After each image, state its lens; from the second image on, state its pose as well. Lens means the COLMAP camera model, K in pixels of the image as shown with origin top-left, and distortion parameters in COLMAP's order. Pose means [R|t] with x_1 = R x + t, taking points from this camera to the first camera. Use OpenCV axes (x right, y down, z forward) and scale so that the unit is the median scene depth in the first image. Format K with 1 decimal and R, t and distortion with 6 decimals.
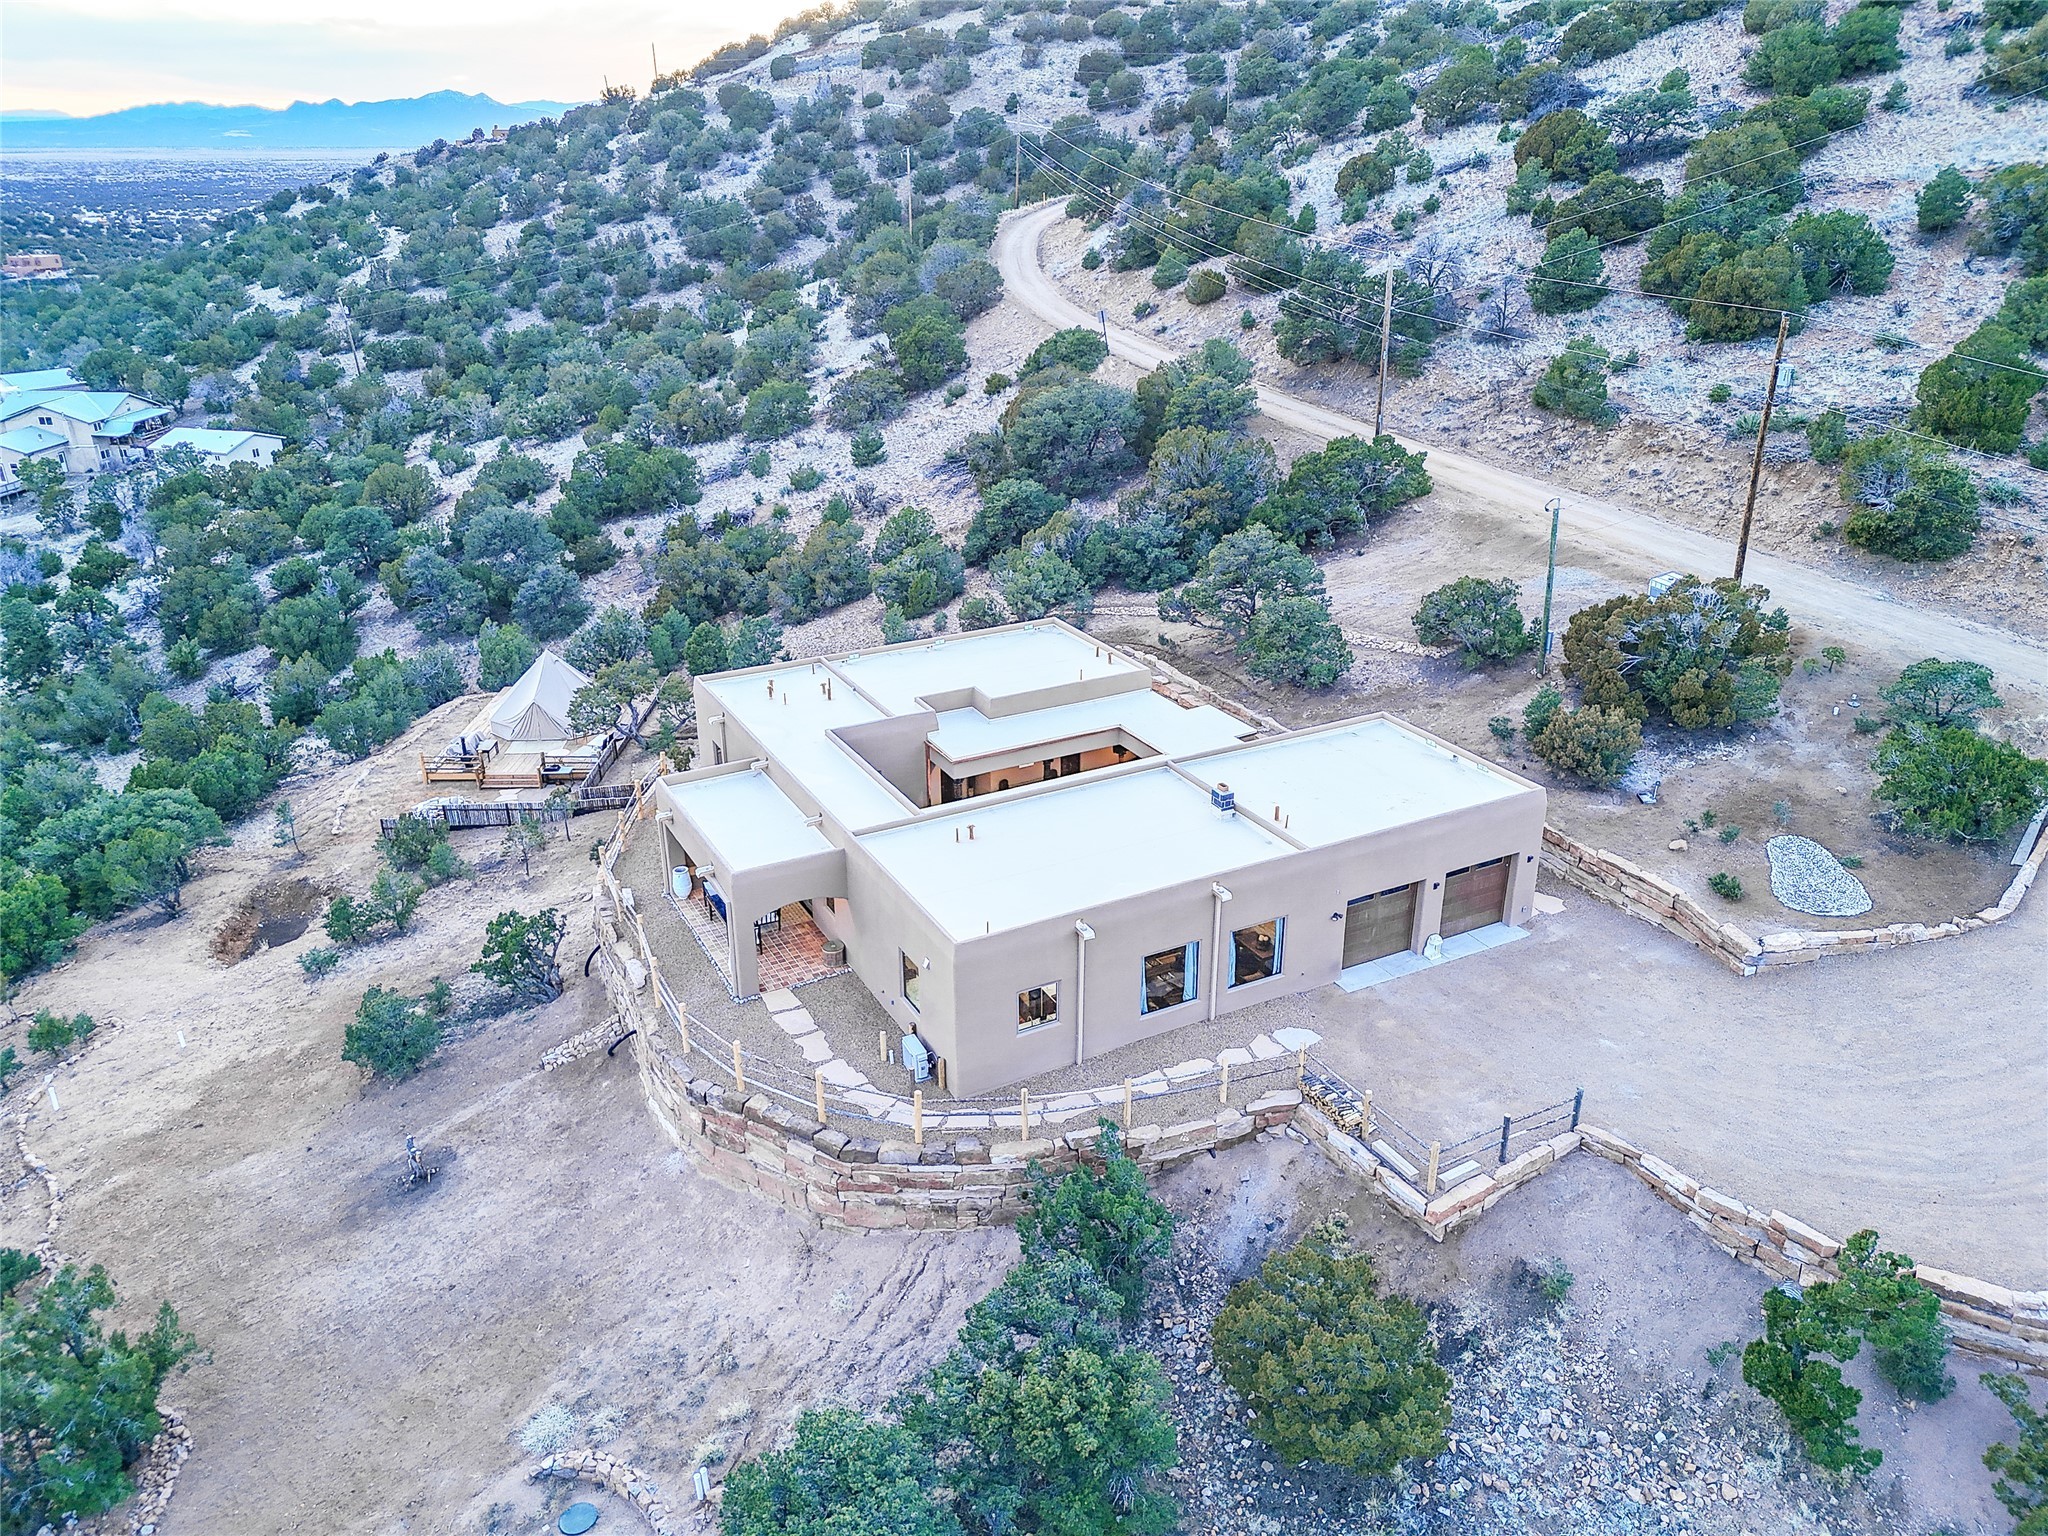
lens RADIAL K [[1549.5, 0, 999.9], [0, 1549.5, 762.3], [0, 0, 1]] dist [0.062196, -0.051917]
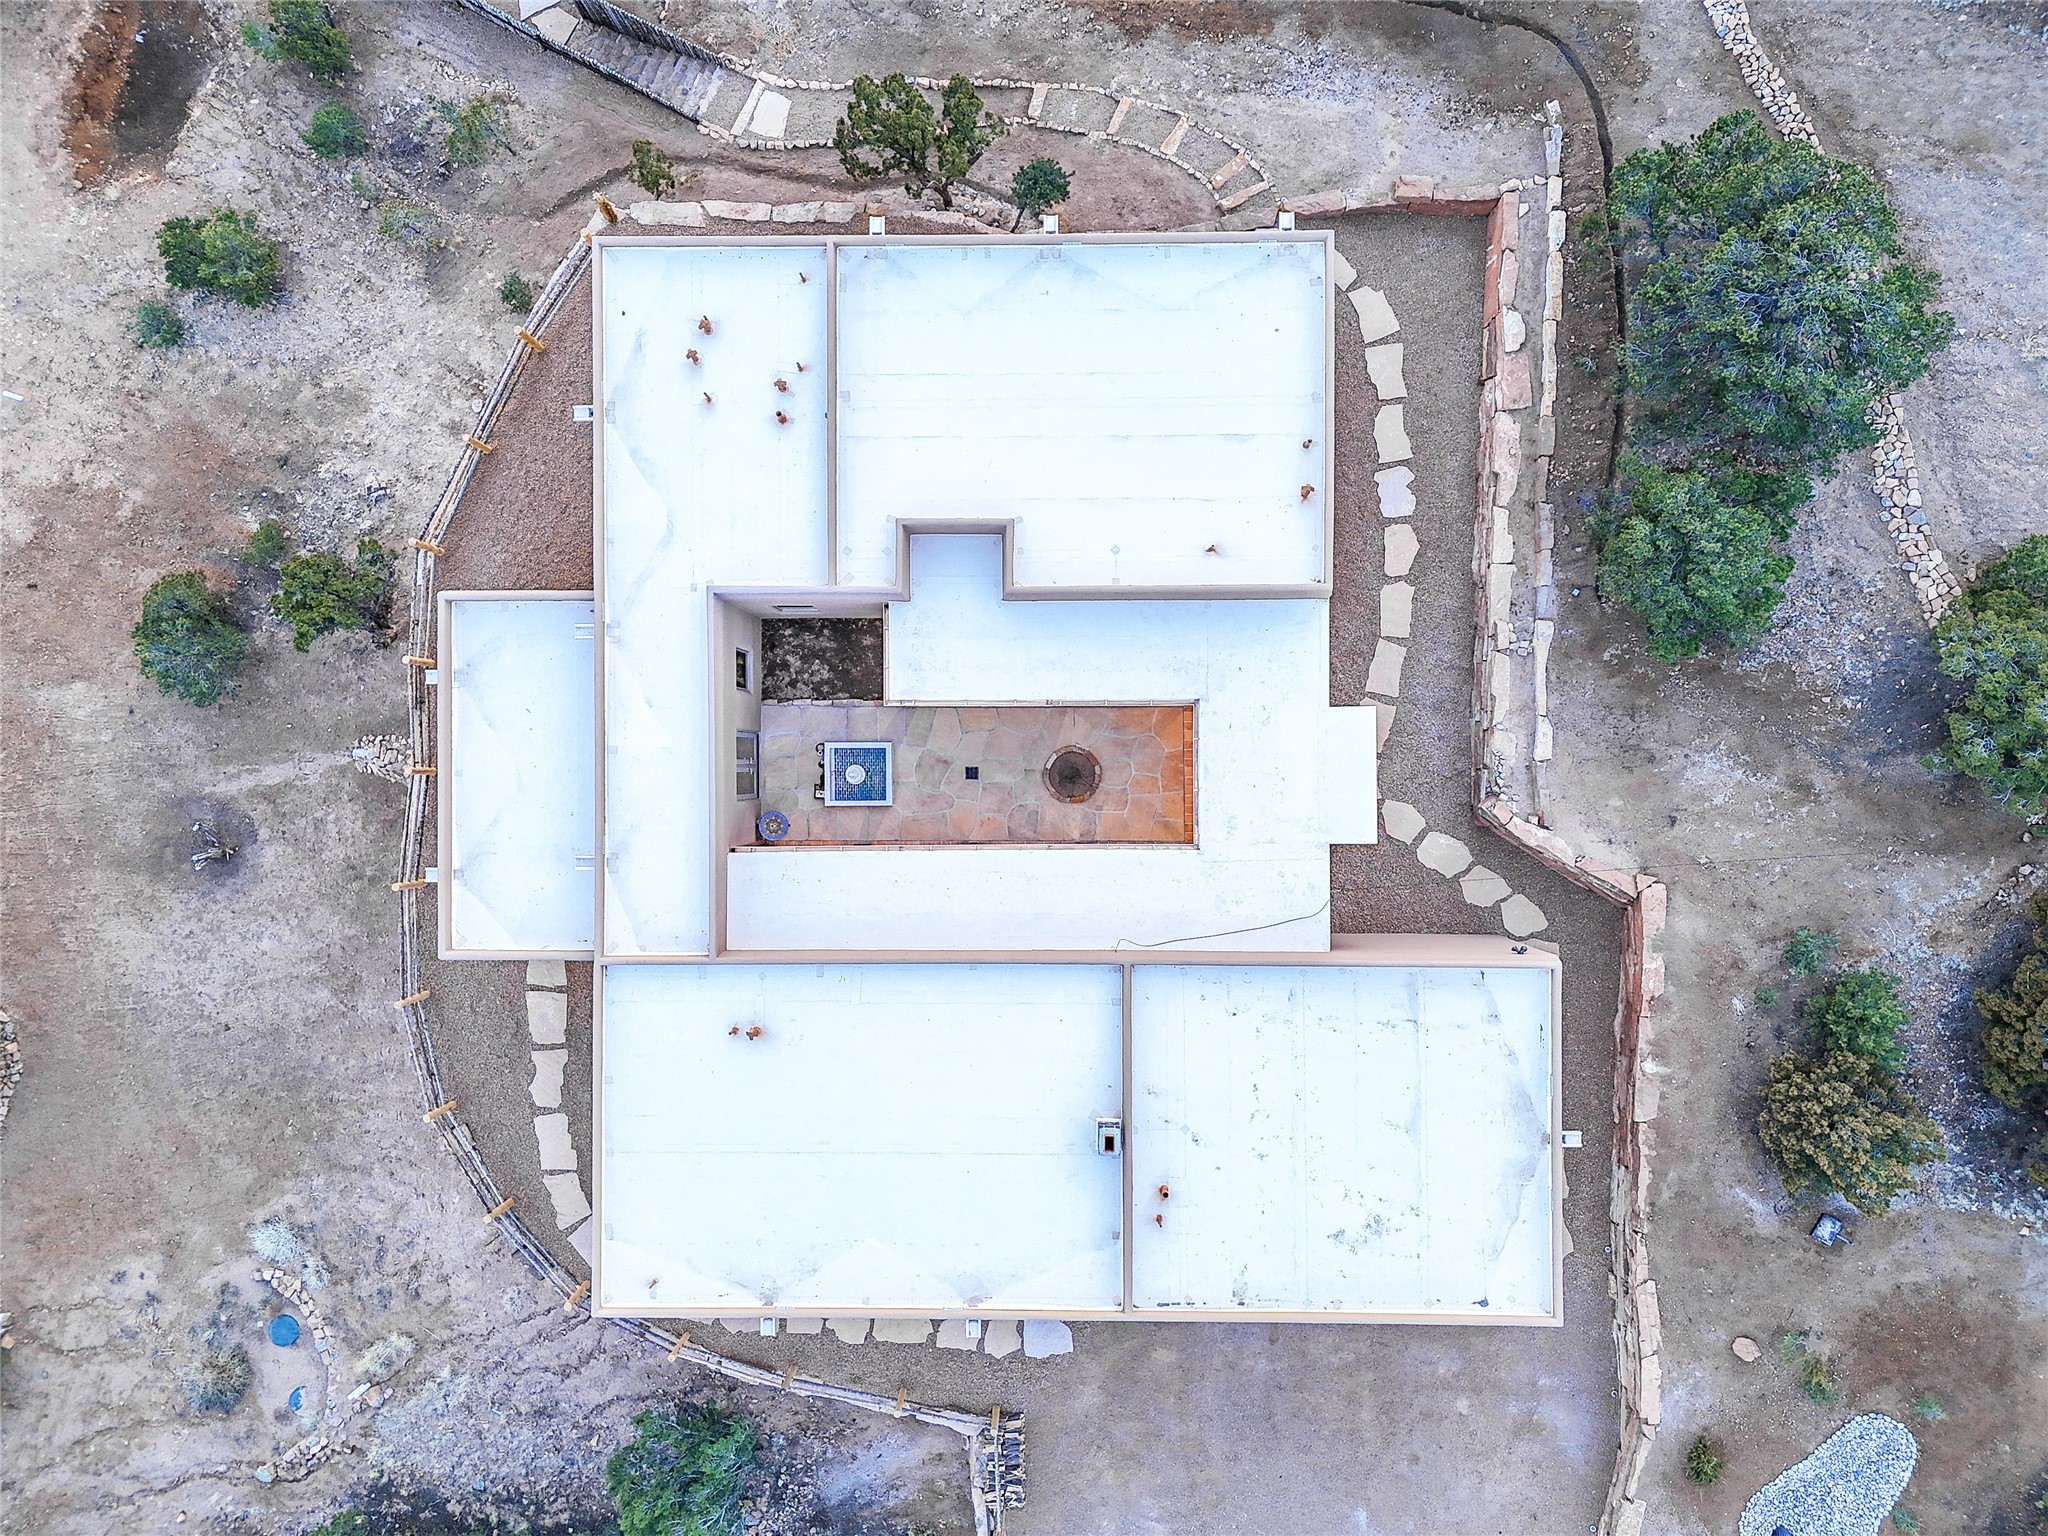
lens RADIAL K [[1541.5, 0, 1012.0], [0, 1541.5, 741.5], [0, 0, 1]] dist [0.061207, -0.052422]
pose [[0.889873, 0.455684, -0.021852, 0.037233], [-0.148634, 0.334876, 0.930466, -0.608607], [0.431316, -0.824748, 0.365727, 0.801244]]
